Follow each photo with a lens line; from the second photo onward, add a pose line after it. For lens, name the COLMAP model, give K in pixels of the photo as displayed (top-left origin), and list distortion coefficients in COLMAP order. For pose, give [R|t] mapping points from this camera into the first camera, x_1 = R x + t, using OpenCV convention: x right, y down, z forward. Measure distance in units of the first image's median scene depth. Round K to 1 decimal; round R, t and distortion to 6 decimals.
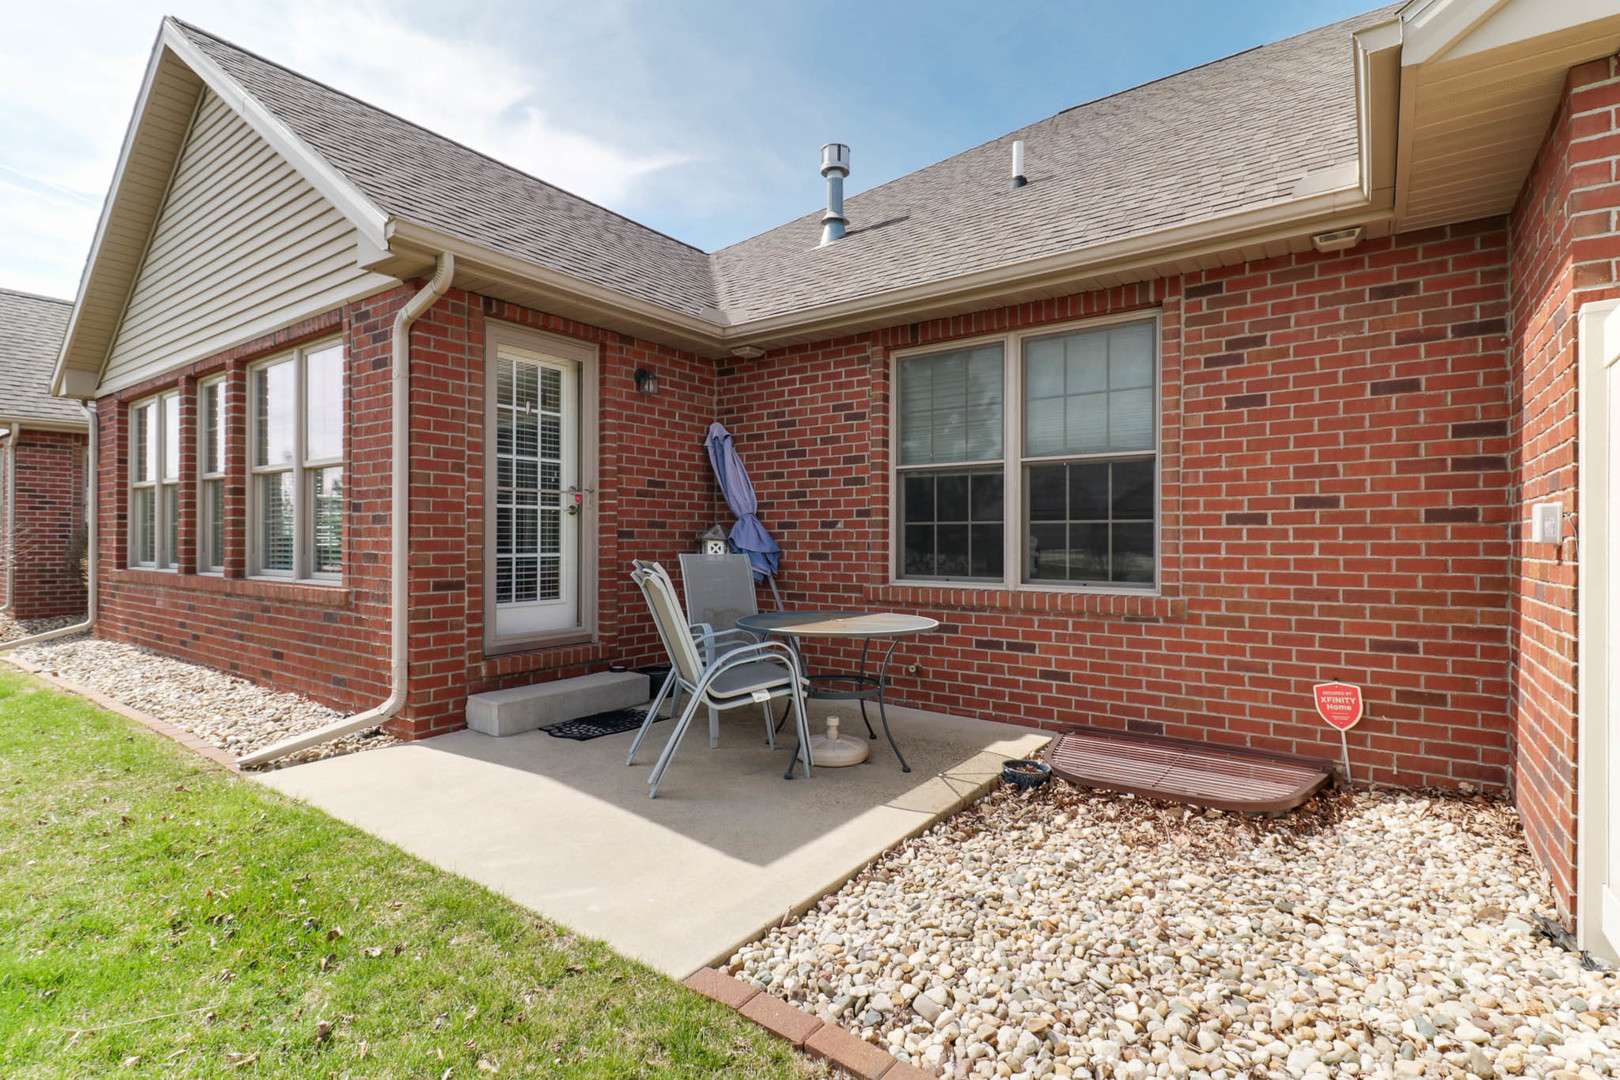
lens RADIAL K [[772.0, 0, 824.2], [0, 772.0, 539.2], [0, 0, 1]] dist [0.019697, -0.011210]
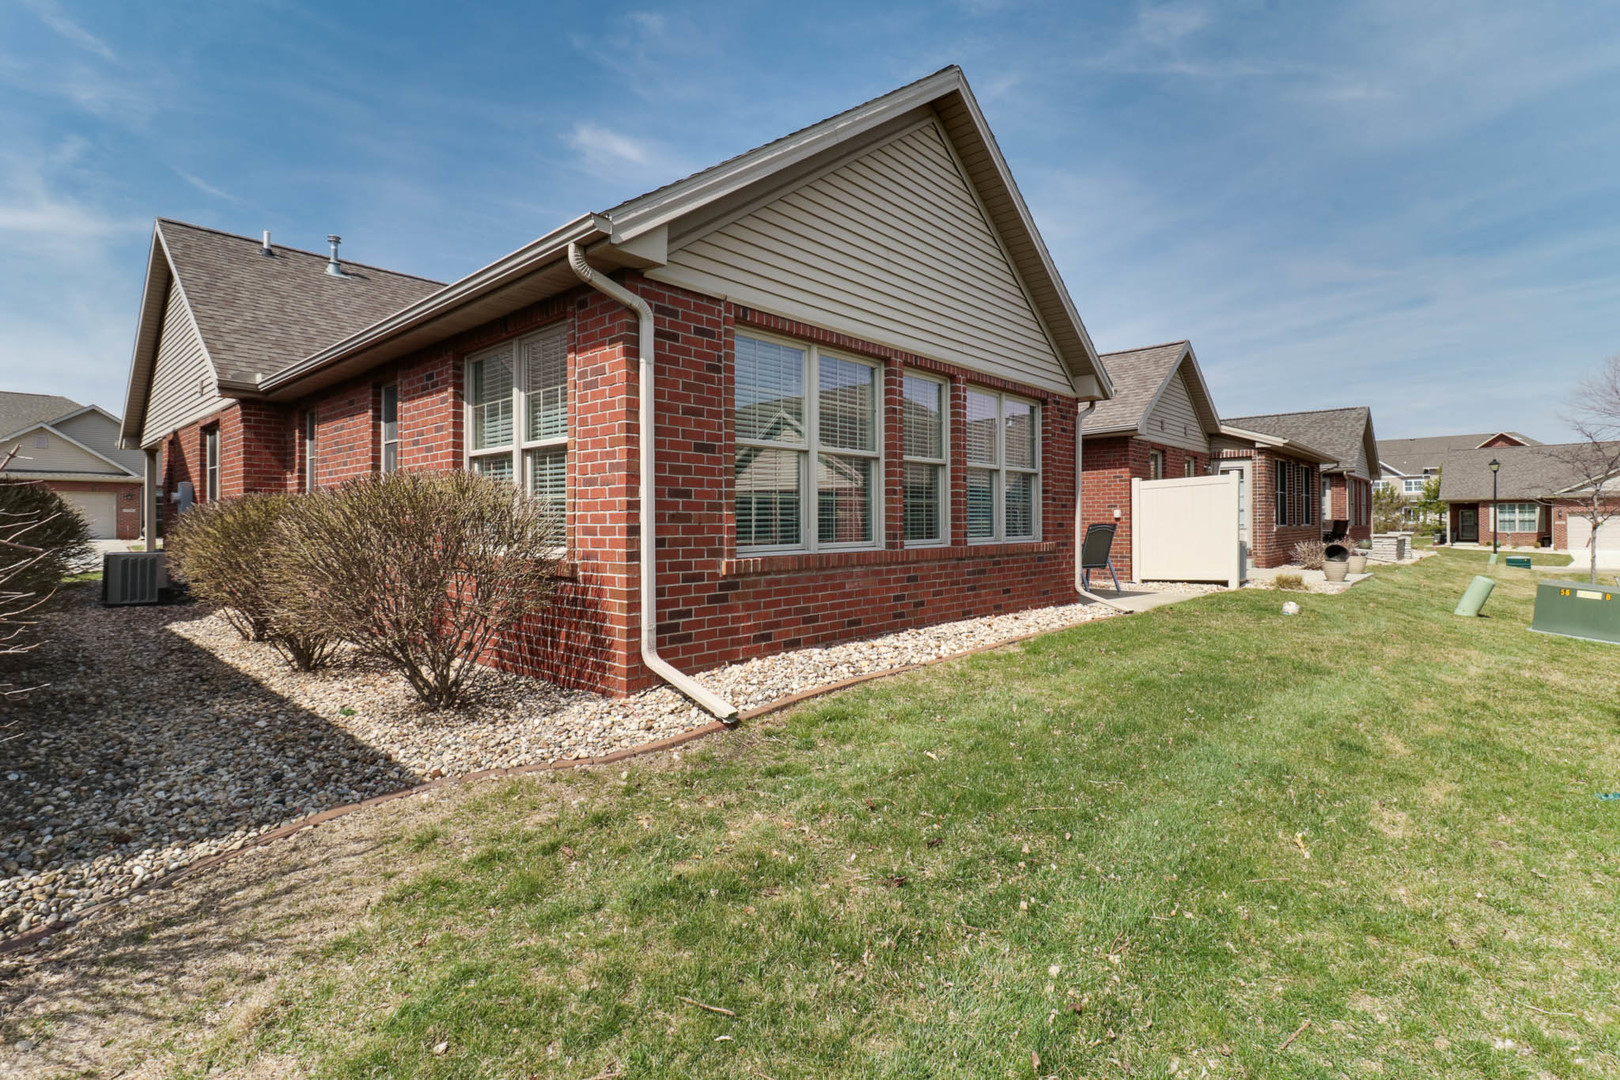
lens RADIAL K [[747.9, 0, 816.0], [0, 747.9, 512.4], [0, 0, 1]] dist [0.038001, -0.029519]
pose [[0.114867, 0.010746, 0.993323, -2.845951], [0.006564, 0.999911, -0.011576, 0.010948], [-0.993359, 0.007850, 0.114786, 1.548723]]
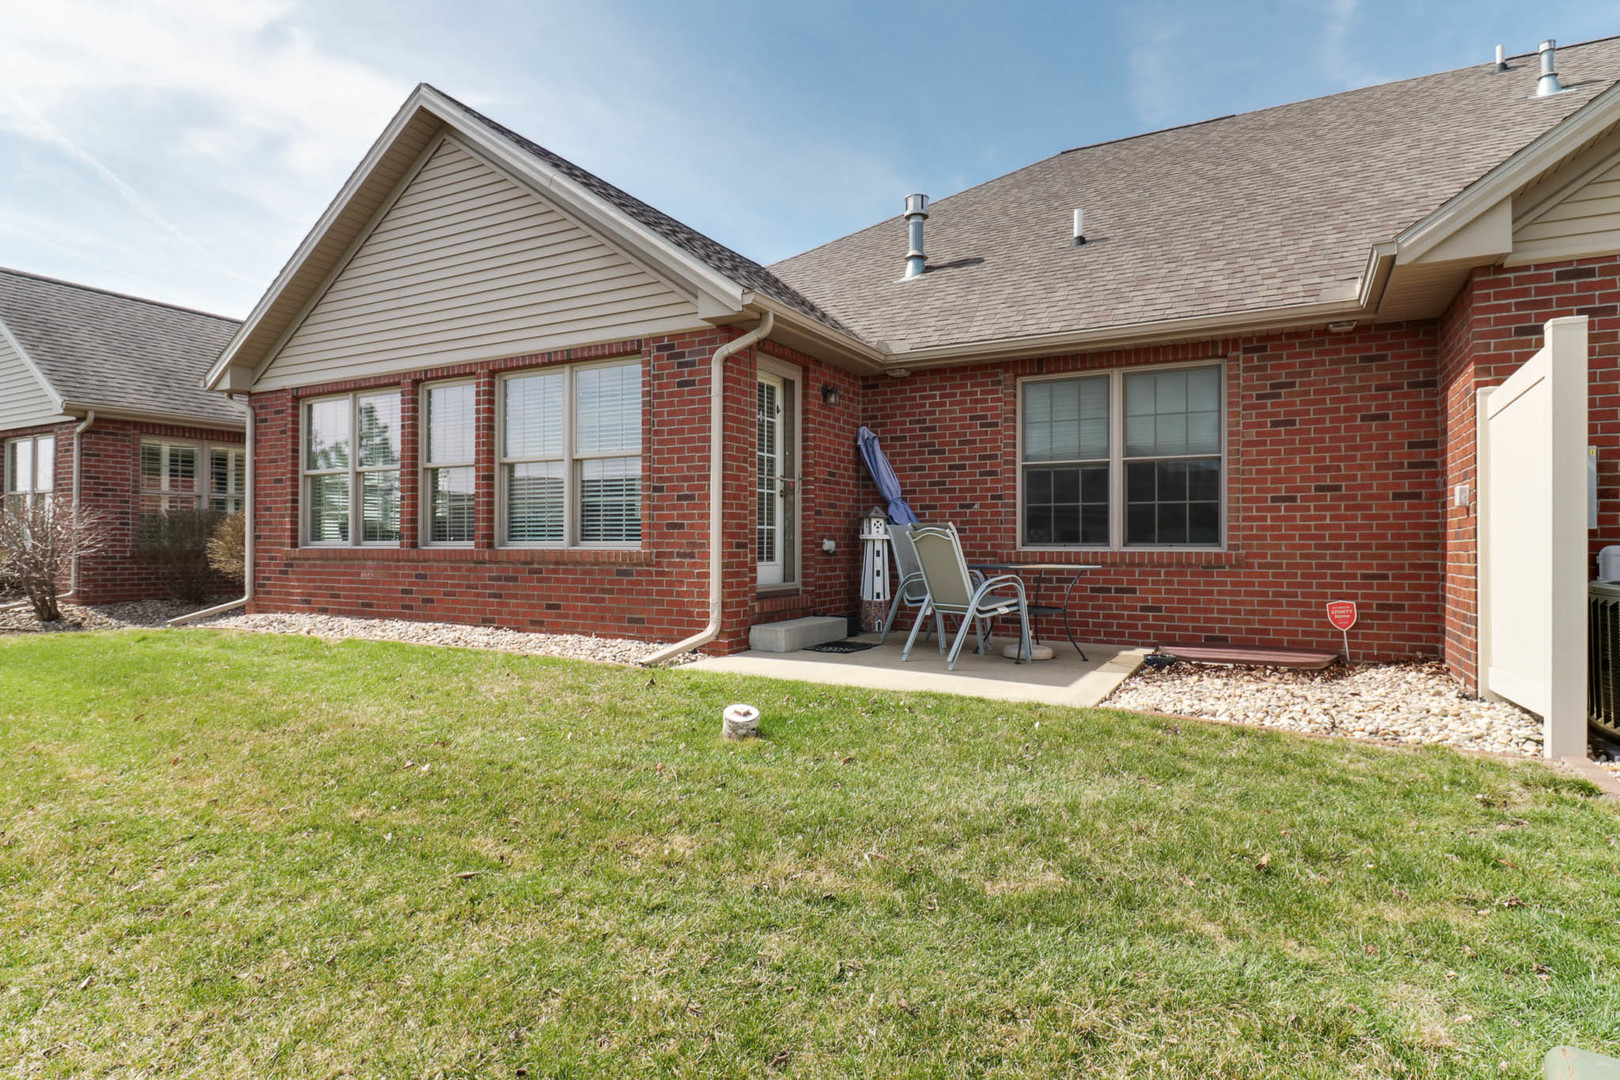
lens RADIAL K [[875.8, 0, 810.0], [0, 875.8, 540.0], [0, 0, 1]] dist [0.002859, 0.000086]
pose [[0.992511, -0.000012, 0.122157, -0.590951], [0.000676, 0.999985, -0.005391, 0.062536], [-0.122155, 0.005433, 0.992496, -0.602646]]
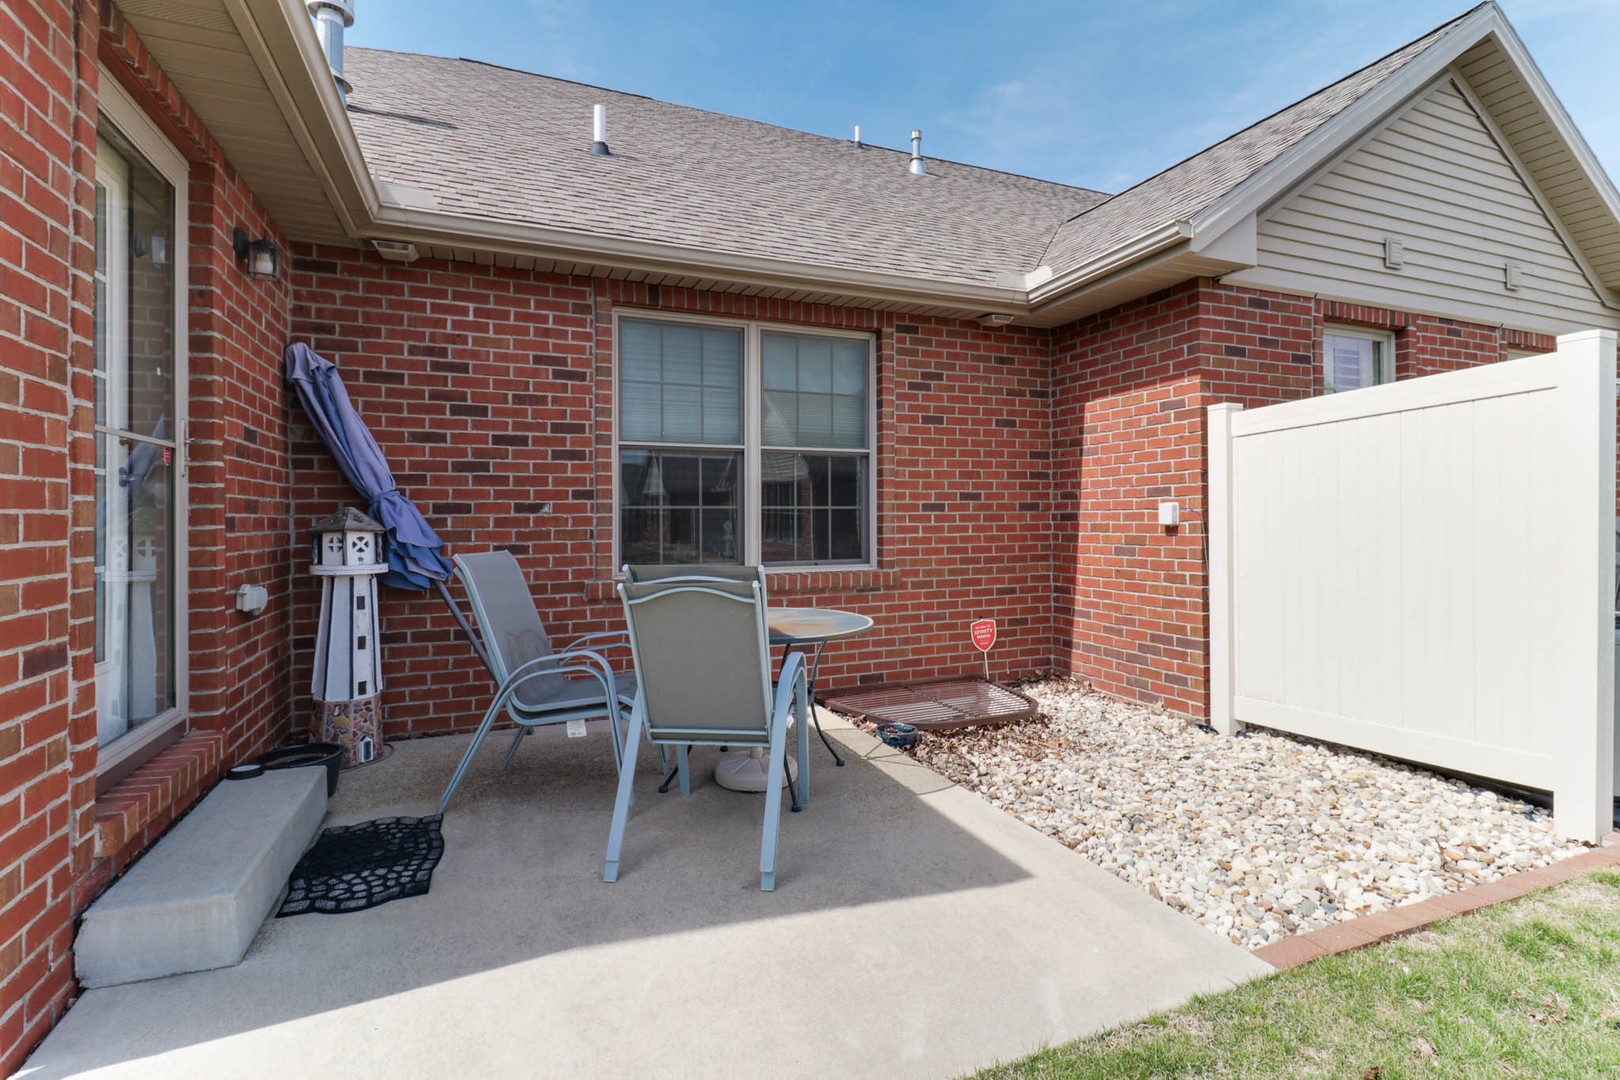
lens RADIAL K [[747.9, 0, 816.0], [0, 747.9, 512.4], [0, 0, 1]] dist [0.038001, -0.029519]
pose [[0.523547, -0.000492, 0.851997, -0.650906], [0.006068, 0.999977, -0.003151, -0.014030], [-0.851975, 0.006820, 0.523538, 0.480853]]
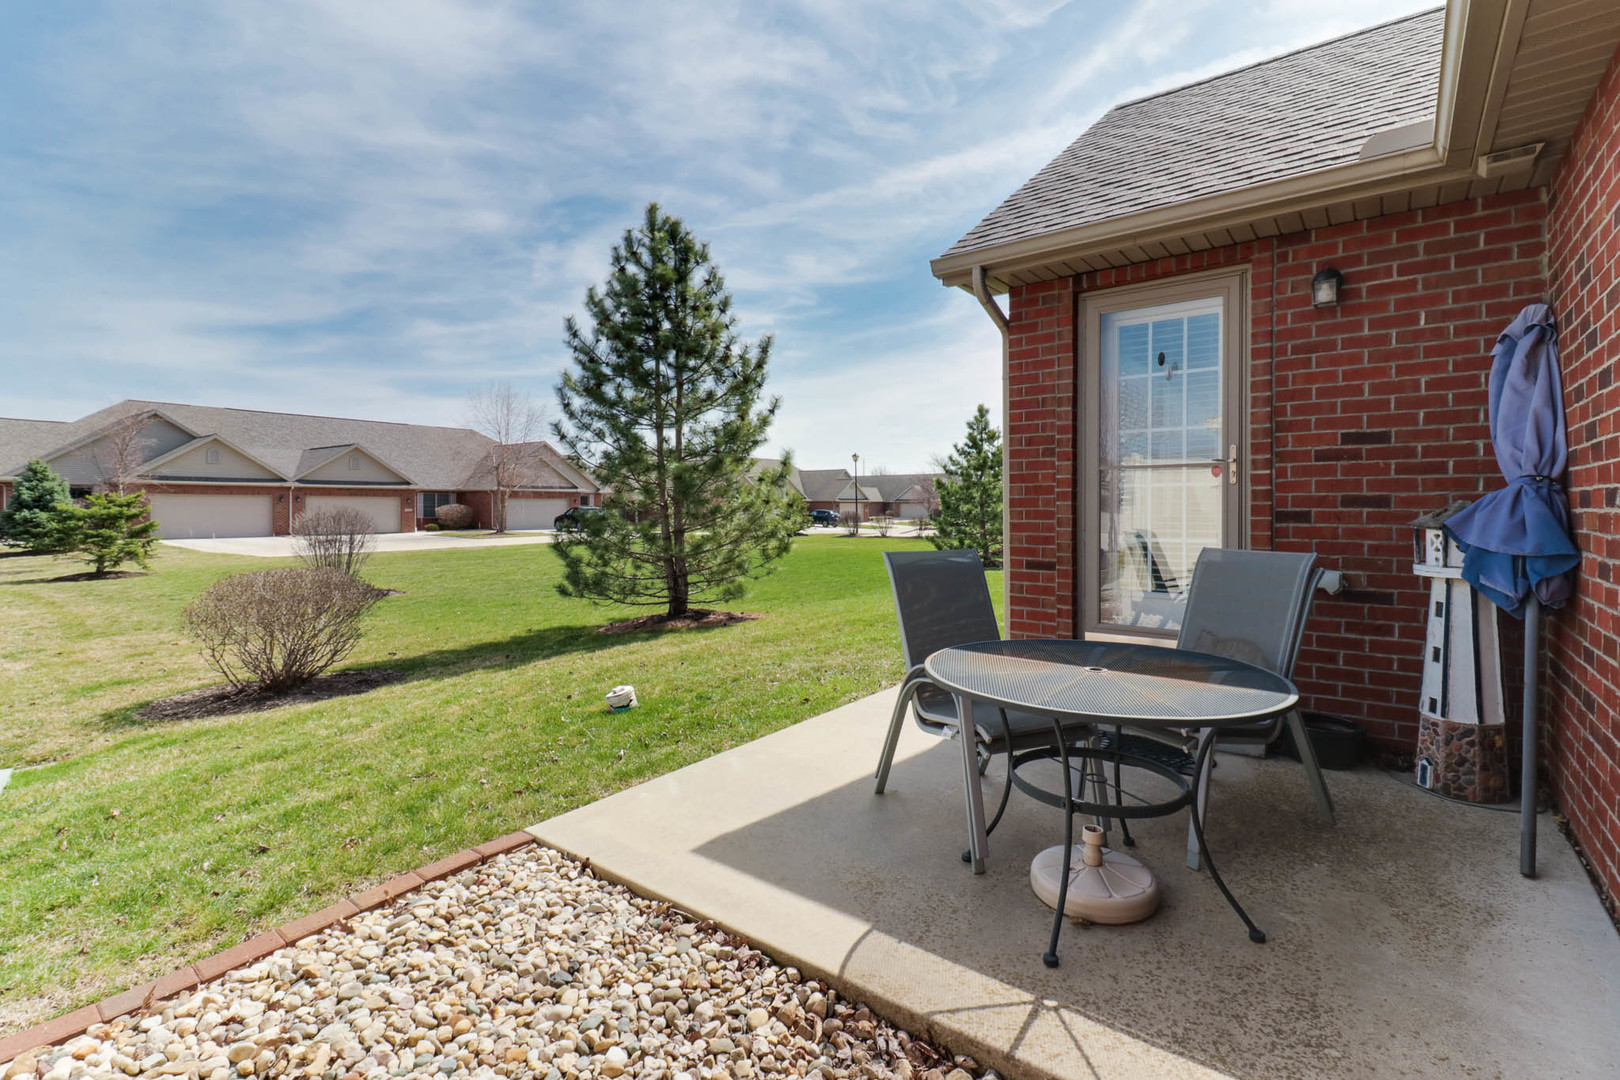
lens RADIAL K [[747.9, 0, 816.0], [0, 747.9, 512.4], [0, 0, 1]] dist [0.038001, -0.029519]
pose [[-0.039534, 0.001668, -0.999217, 0.586609], [-0.000092, 0.999999, 0.001673, -0.015042], [0.999218, 0.000158, -0.039534, 0.779789]]
